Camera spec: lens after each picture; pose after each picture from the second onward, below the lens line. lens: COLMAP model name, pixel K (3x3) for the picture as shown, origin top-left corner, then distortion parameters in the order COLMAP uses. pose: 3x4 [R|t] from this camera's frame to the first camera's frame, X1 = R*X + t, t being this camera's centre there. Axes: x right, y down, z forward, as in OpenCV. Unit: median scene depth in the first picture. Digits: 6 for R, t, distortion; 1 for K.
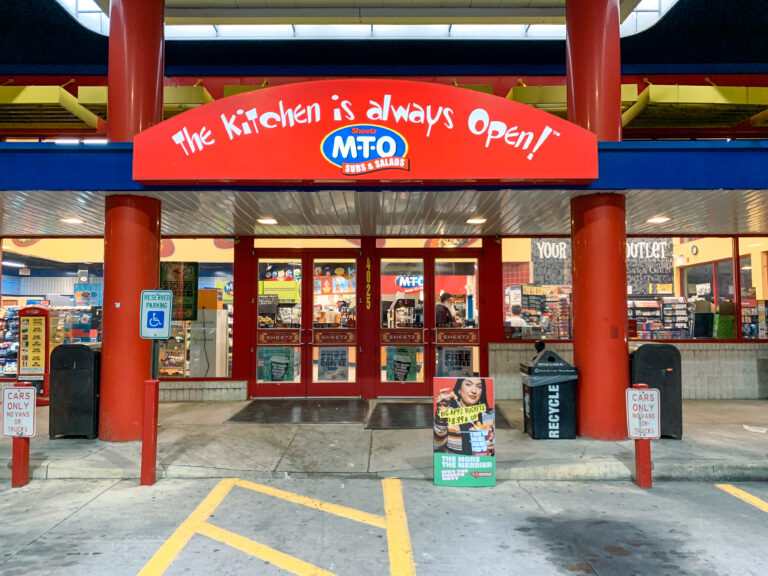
lens RADIAL K [[598.3, 0, 374.7], [0, 598.3, 290.0], [0, 0, 1]] dist [0.004282, -0.011629]
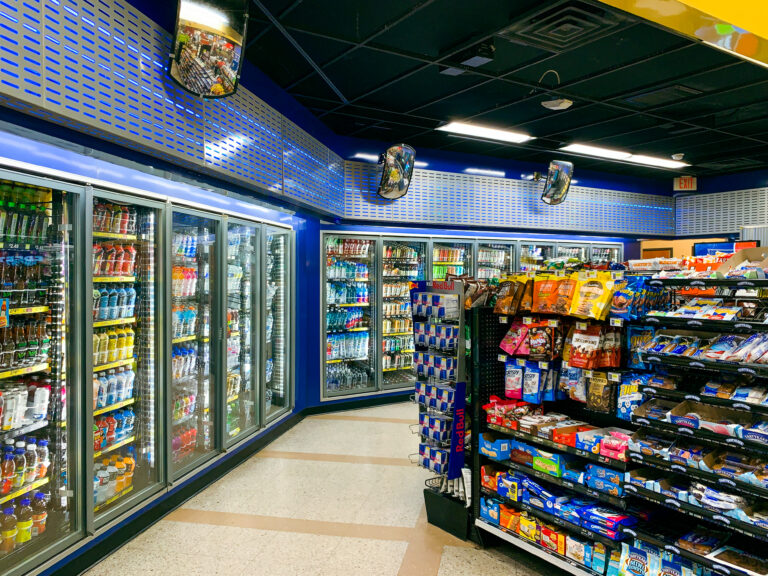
lens RADIAL K [[600.7, 0, 389.3], [0, 600.7, 276.0], [0, 0, 1]] dist [0.053126, -0.068967]
pose [[0.558334, 0.001419, -0.829615, -0.408908], [0.044551, 0.998504, 0.031691, 0.017668], [0.828419, -0.054654, 0.557436, 0.689249]]
